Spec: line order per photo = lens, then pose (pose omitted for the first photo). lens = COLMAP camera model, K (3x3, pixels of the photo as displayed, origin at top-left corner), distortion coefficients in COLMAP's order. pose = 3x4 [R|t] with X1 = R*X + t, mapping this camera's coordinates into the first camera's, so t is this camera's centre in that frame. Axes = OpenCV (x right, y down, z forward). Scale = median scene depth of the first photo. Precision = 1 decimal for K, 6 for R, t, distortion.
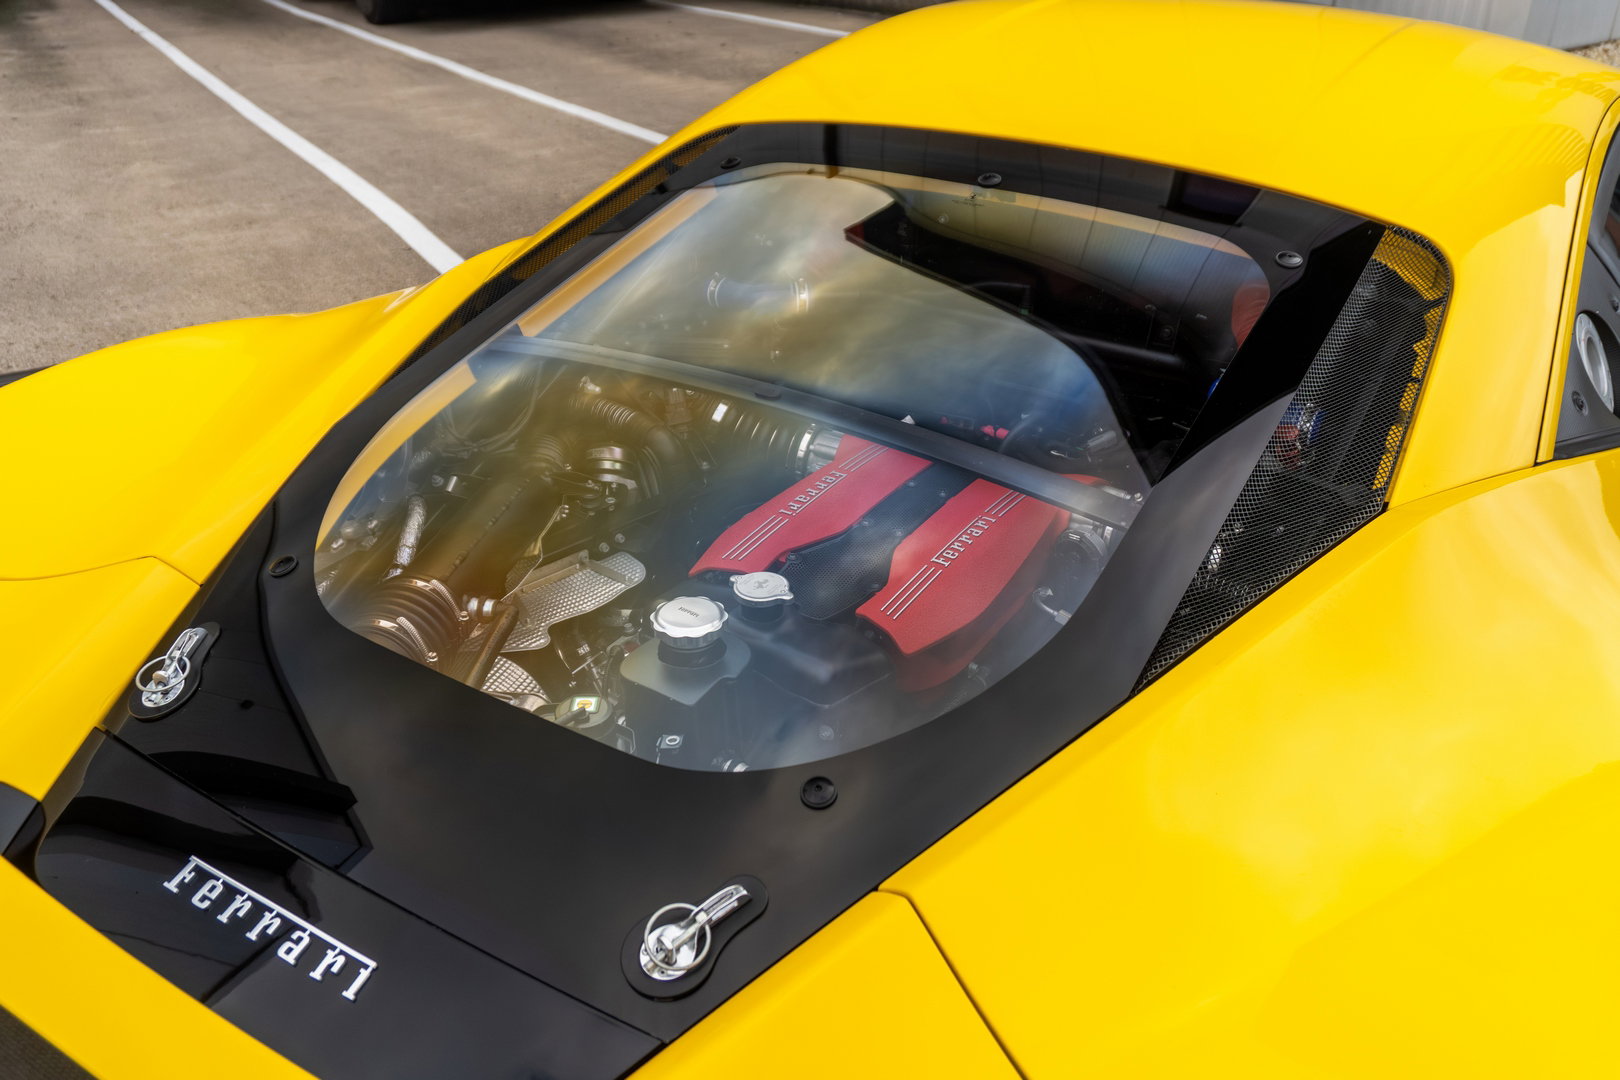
lens RADIAL K [[1362.6, 0, 810.0], [0, 1362.6, 540.0], [0, 0, 1]] dist [0.000377, 0.003580]
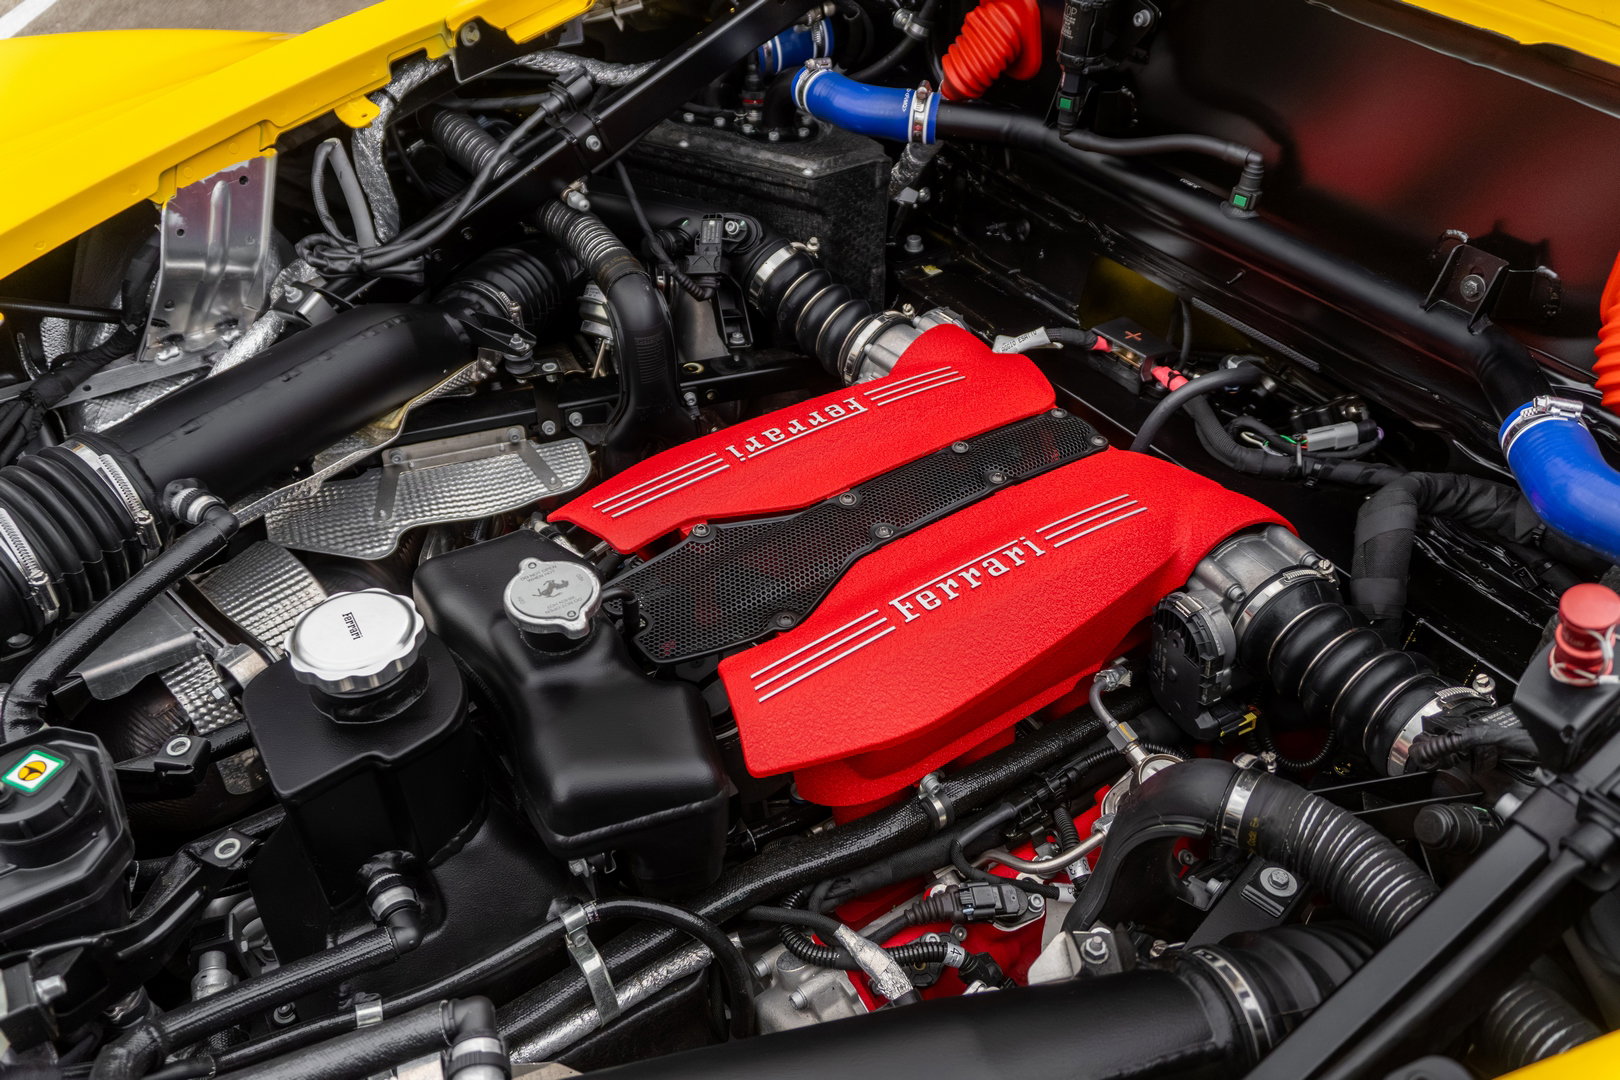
lens RADIAL K [[1214.3, 0, 810.0], [0, 1214.3, 540.0], [0, 0, 1]] dist [-0.009152, -0.003627]
pose [[0.926463, 0.256575, -0.275383, 0.172158], [-0.206359, 0.958140, 0.198452, -0.095540], [0.314773, -0.127031, 0.940628, 0.444199]]
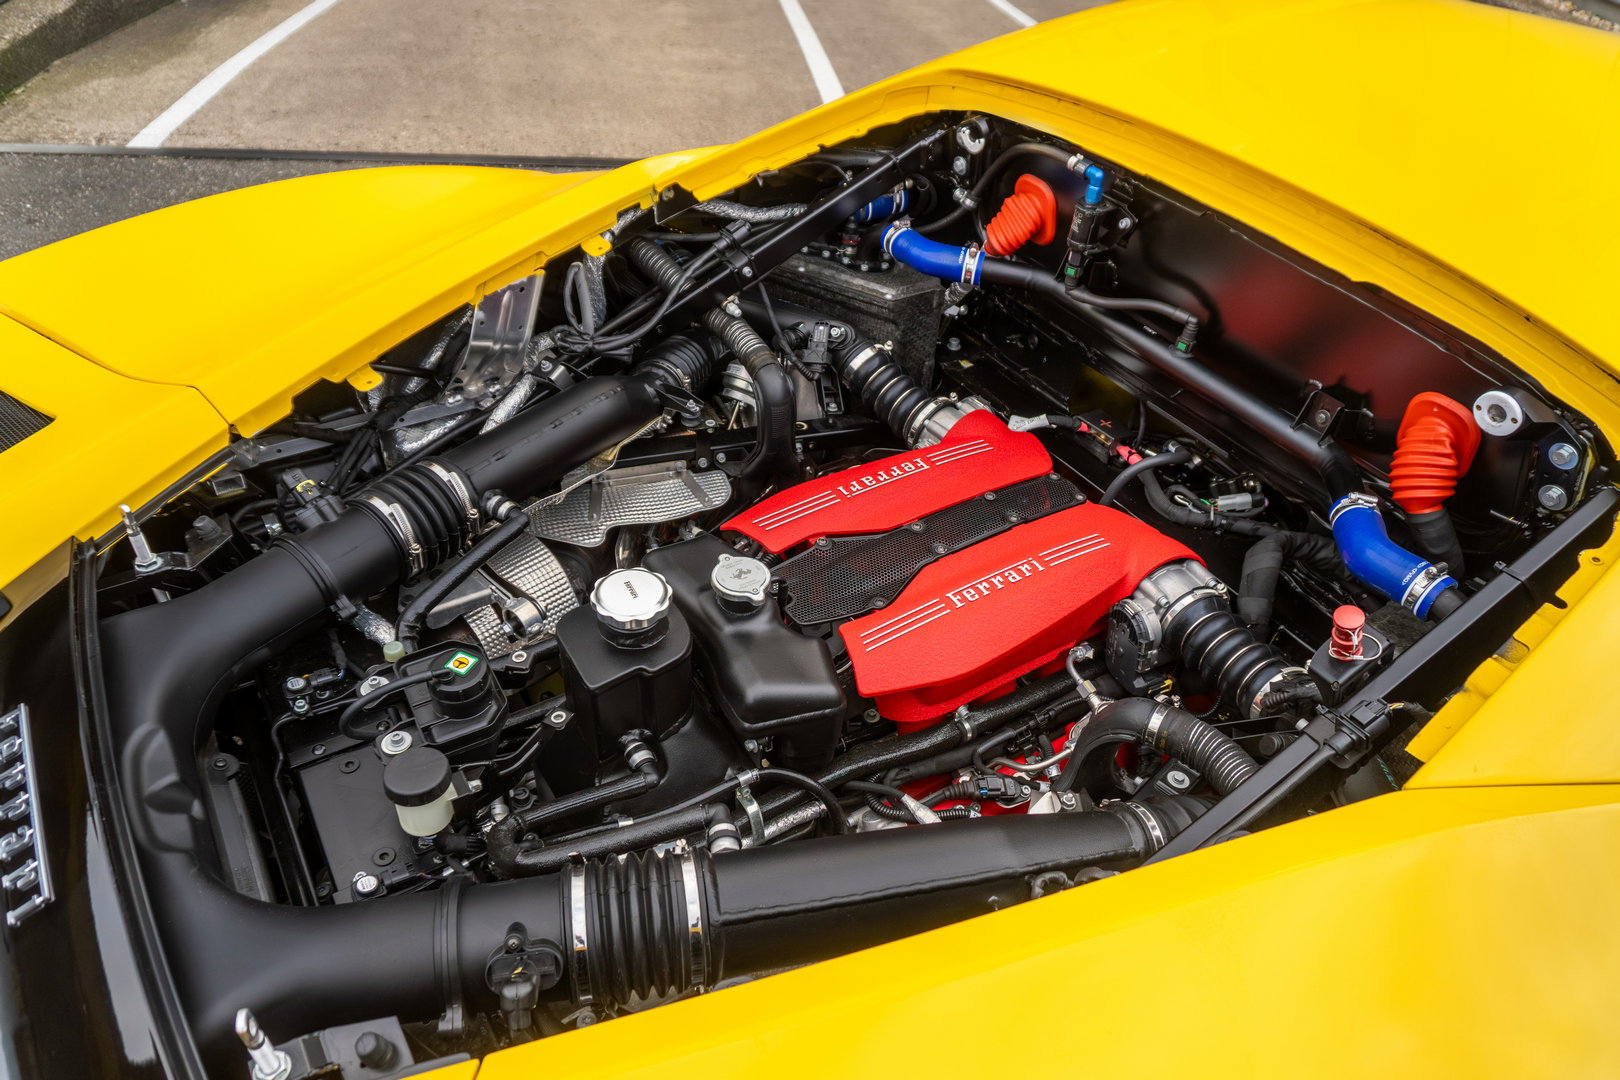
lens RADIAL K [[1061.3, 0, 810.0], [0, 1061.3, 540.0], [0, 0, 1]] dist [-0.029043, 0.000806]
pose [[0.911169, 0.309817, -0.271635, 0.167812], [-0.262539, 0.944645, 0.196771, -0.123279], [0.317562, -0.107977, 0.942070, 0.258227]]
